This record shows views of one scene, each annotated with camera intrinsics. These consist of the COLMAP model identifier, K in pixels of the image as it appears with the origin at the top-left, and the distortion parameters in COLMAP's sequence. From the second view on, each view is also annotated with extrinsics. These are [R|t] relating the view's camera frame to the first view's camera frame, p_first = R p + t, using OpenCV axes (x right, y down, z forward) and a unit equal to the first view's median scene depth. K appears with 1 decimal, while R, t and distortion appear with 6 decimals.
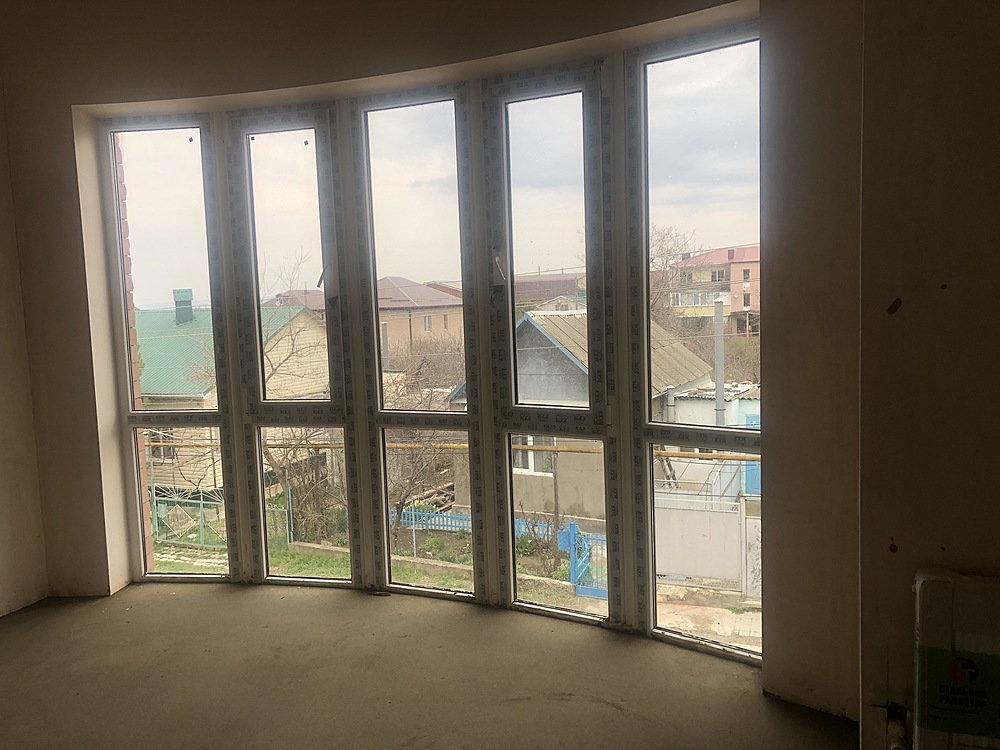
lens RADIAL K [[808.2, 0, 500.0], [0, 808.2, 375.0], [0, 0, 1]] dist [0.010430, -0.000271]
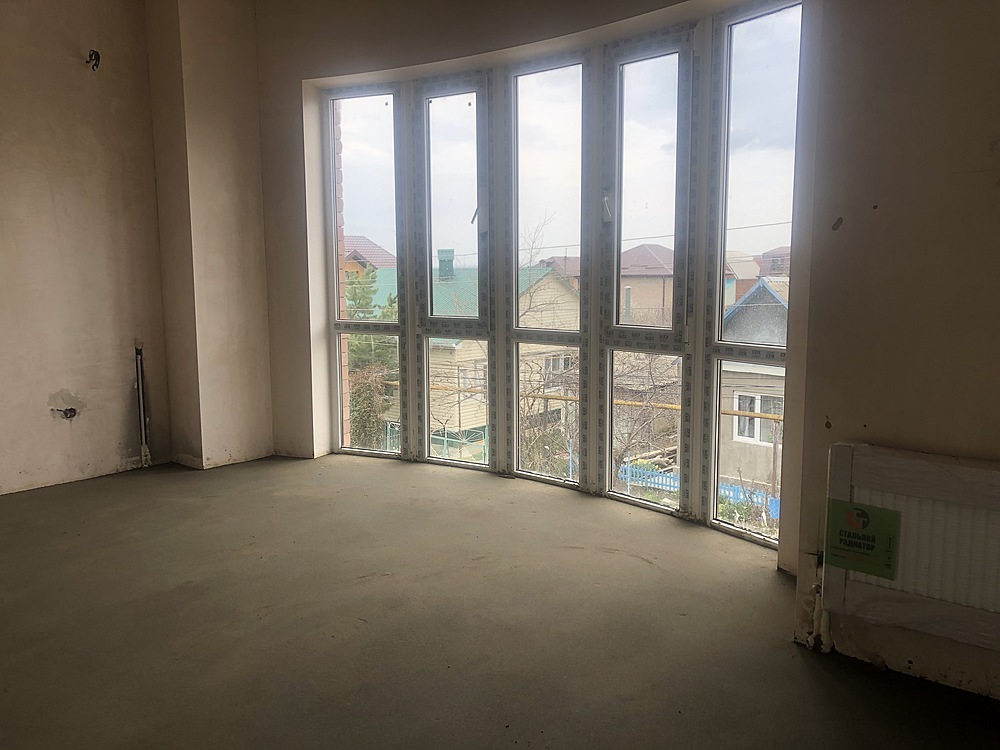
lens RADIAL K [[788.3, 0, 511.5], [0, 788.3, 375.6], [0, 0, 1]] dist [0.014862, -0.007014]
pose [[0.958006, 0.071847, -0.277600, 0.178974], [-0.058895, 0.996763, 0.054731, 0.051921], [0.280634, -0.036083, 0.959136, -0.138192]]
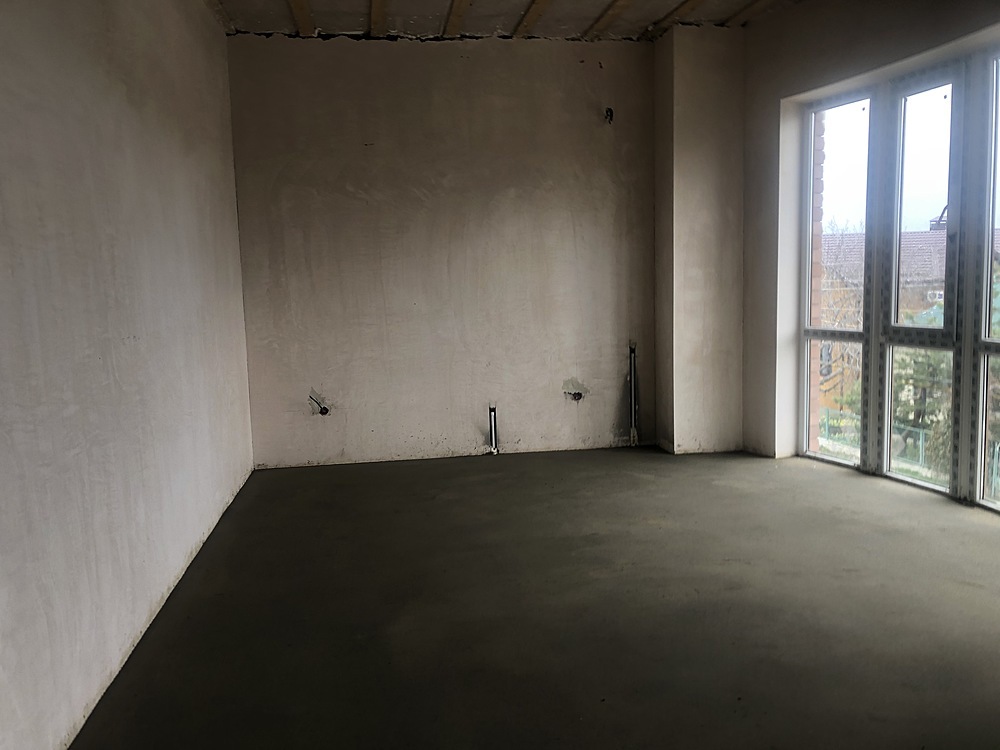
lens RADIAL K [[788.3, 0, 511.5], [0, 788.3, 375.6], [0, 0, 1]] dist [0.014862, -0.007014]
pose [[0.526052, 0.121405, -0.841742, 0.416217], [-0.067836, 0.992595, 0.100768, 0.029408], [0.847742, 0.004092, 0.530392, -0.098516]]
